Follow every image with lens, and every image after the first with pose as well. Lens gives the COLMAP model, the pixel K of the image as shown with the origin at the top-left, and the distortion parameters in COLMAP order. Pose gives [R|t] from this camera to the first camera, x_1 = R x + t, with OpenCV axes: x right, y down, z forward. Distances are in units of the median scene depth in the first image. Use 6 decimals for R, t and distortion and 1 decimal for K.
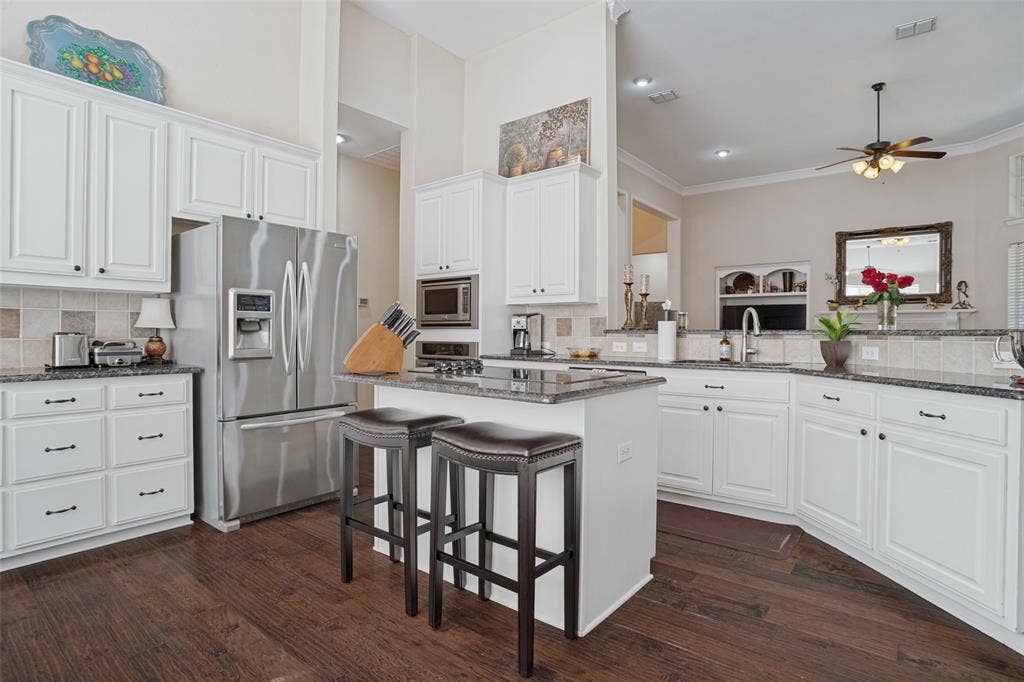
lens RADIAL K [[501.1, 0, 512.0], [0, 501.1, 341.0], [0, 0, 1]] dist [-0.062837, 0.025766]
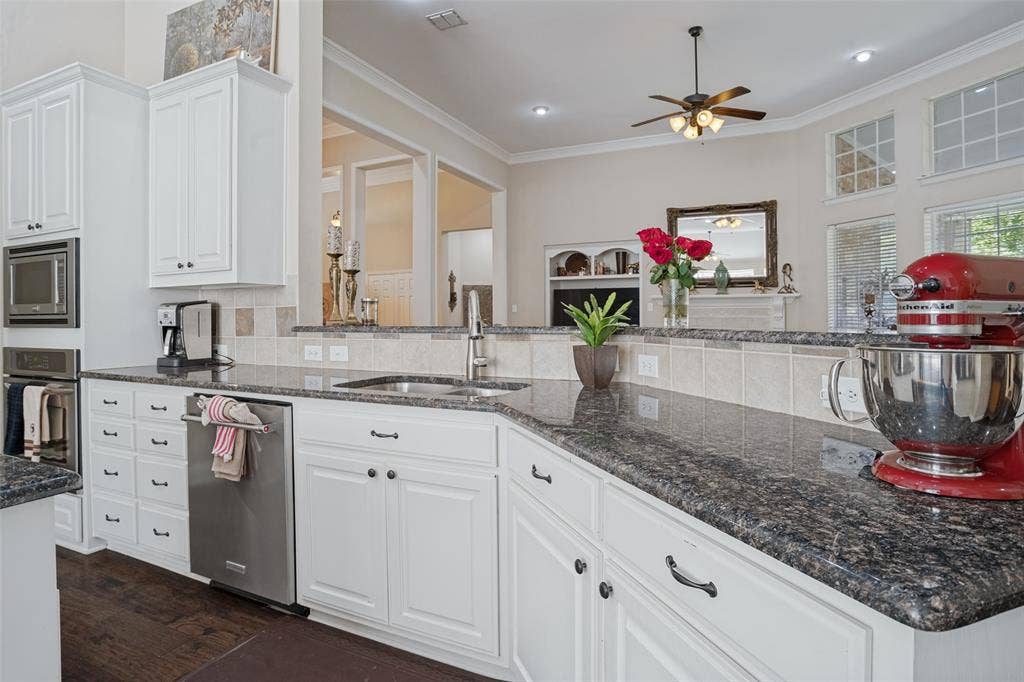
lens RADIAL K [[500.7, 0, 510.8], [0, 500.7, 322.7], [0, 0, 1]] dist [-0.047123, 0.001361]
pose [[0.972978, -0.012910, 0.230535, 0.235203], [0.014121, 0.999894, -0.003602, -0.015761], [-0.230464, 0.006760, 0.973057, 0.240288]]
